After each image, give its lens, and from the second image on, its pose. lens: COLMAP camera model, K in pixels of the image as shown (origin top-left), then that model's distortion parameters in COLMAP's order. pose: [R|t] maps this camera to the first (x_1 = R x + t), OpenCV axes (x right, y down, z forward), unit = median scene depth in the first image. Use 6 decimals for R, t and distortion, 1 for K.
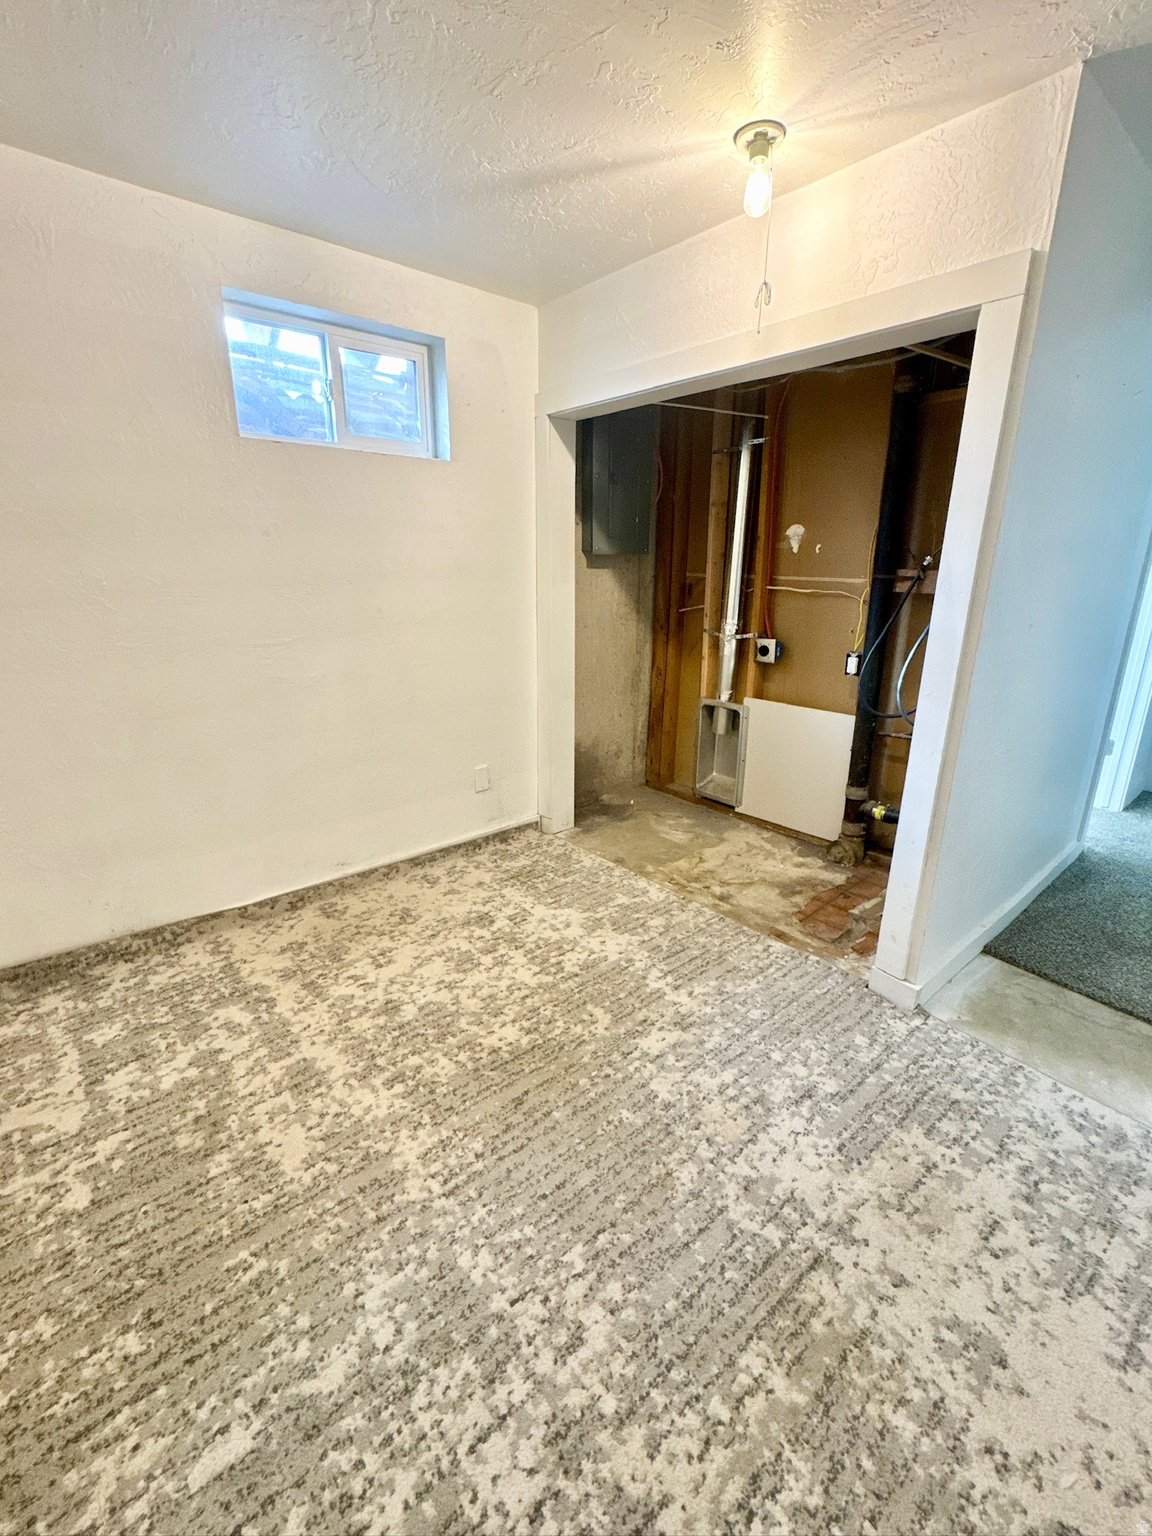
lens RADIAL K [[671.8, 0, 576.0], [0, 671.8, 768.0], [0, 0, 1]] dist [-0.001669, 0.000582]
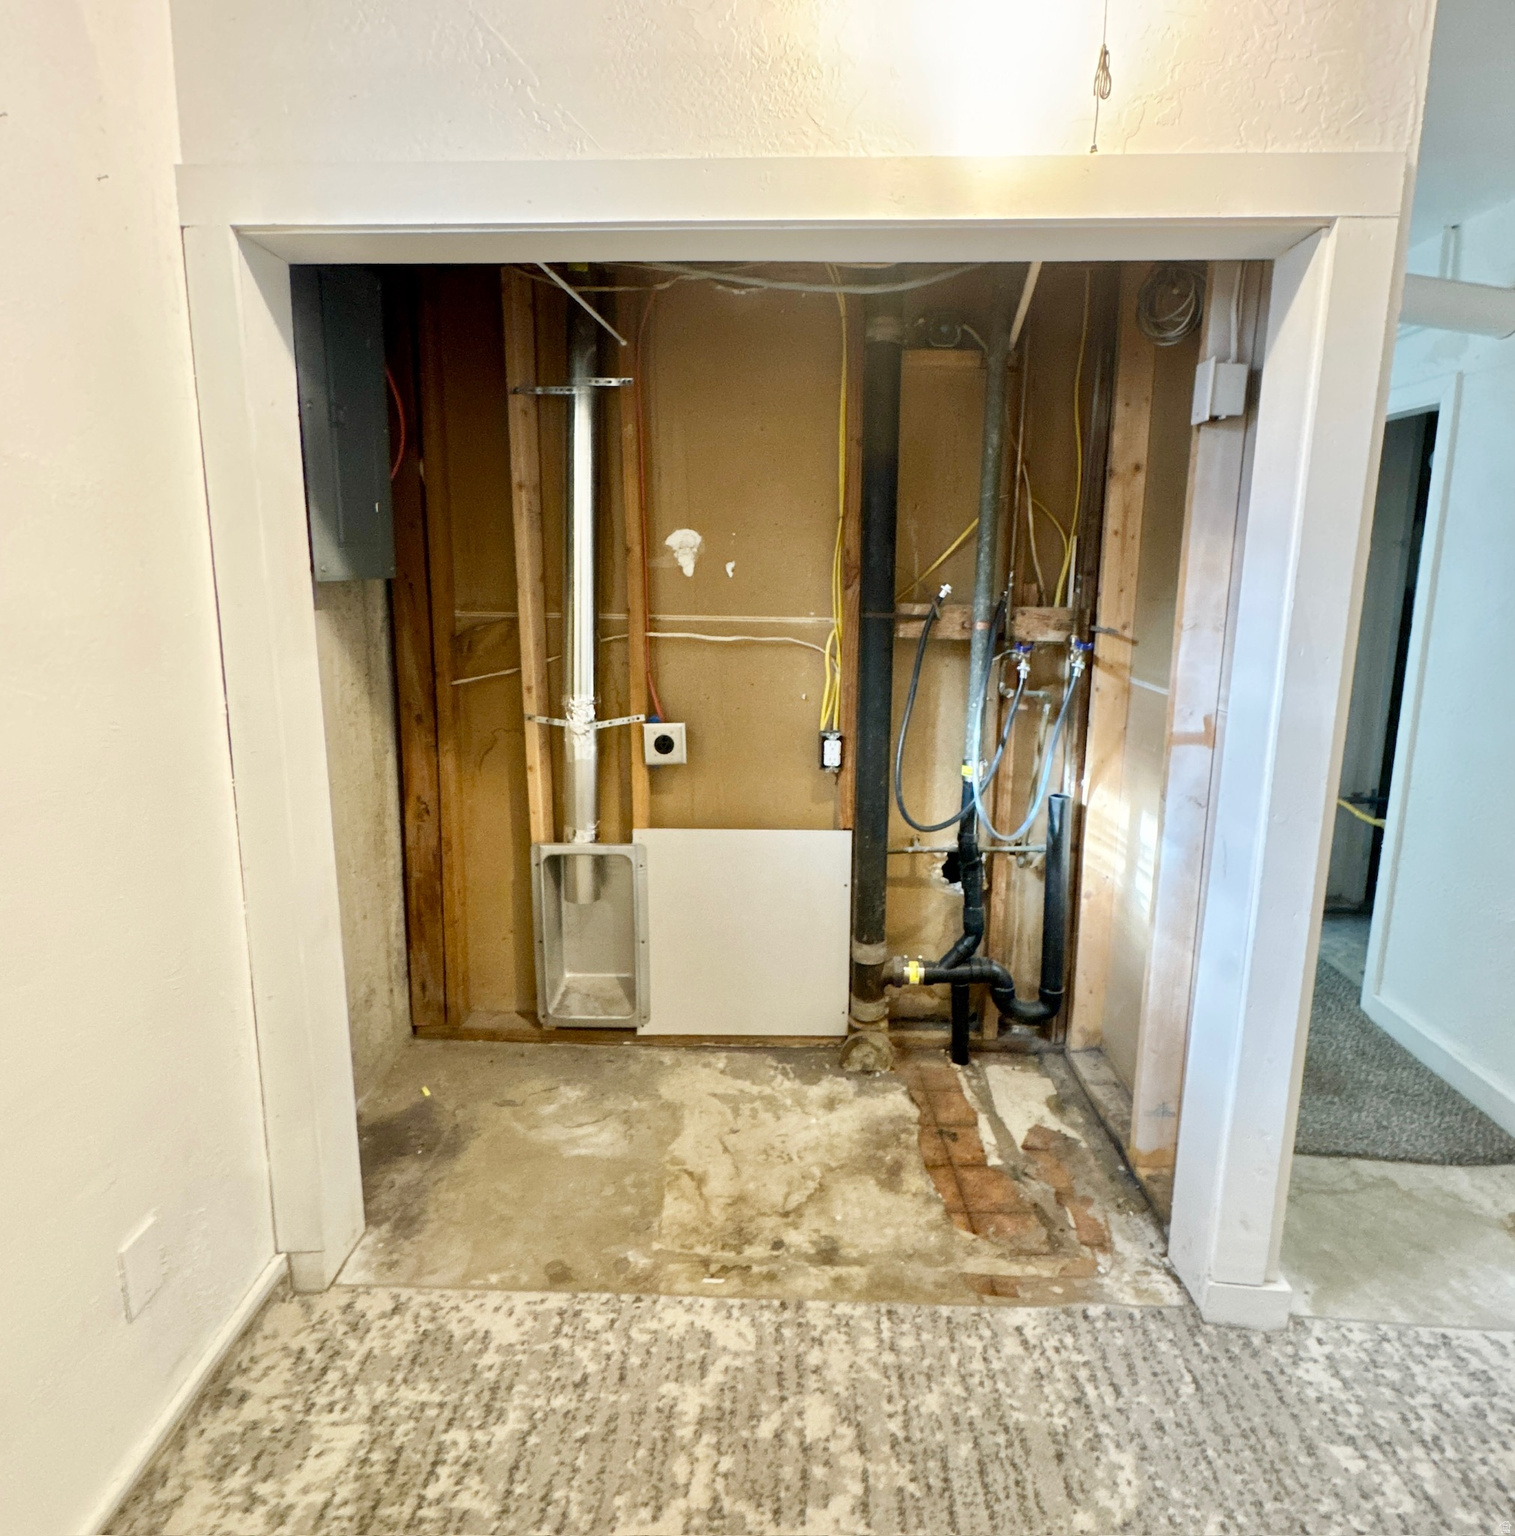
lens RADIAL K [[886.0, 0, 756.8], [0, 886.0, 721.1], [0, 0, 1]] dist [-0.003705, -0.000275]
pose [[0.674233, -0.125086, 0.727848, -0.213788], [0.213933, 0.976376, -0.030377, -0.160983], [-0.706854, 0.176192, 0.685065, 0.452467]]
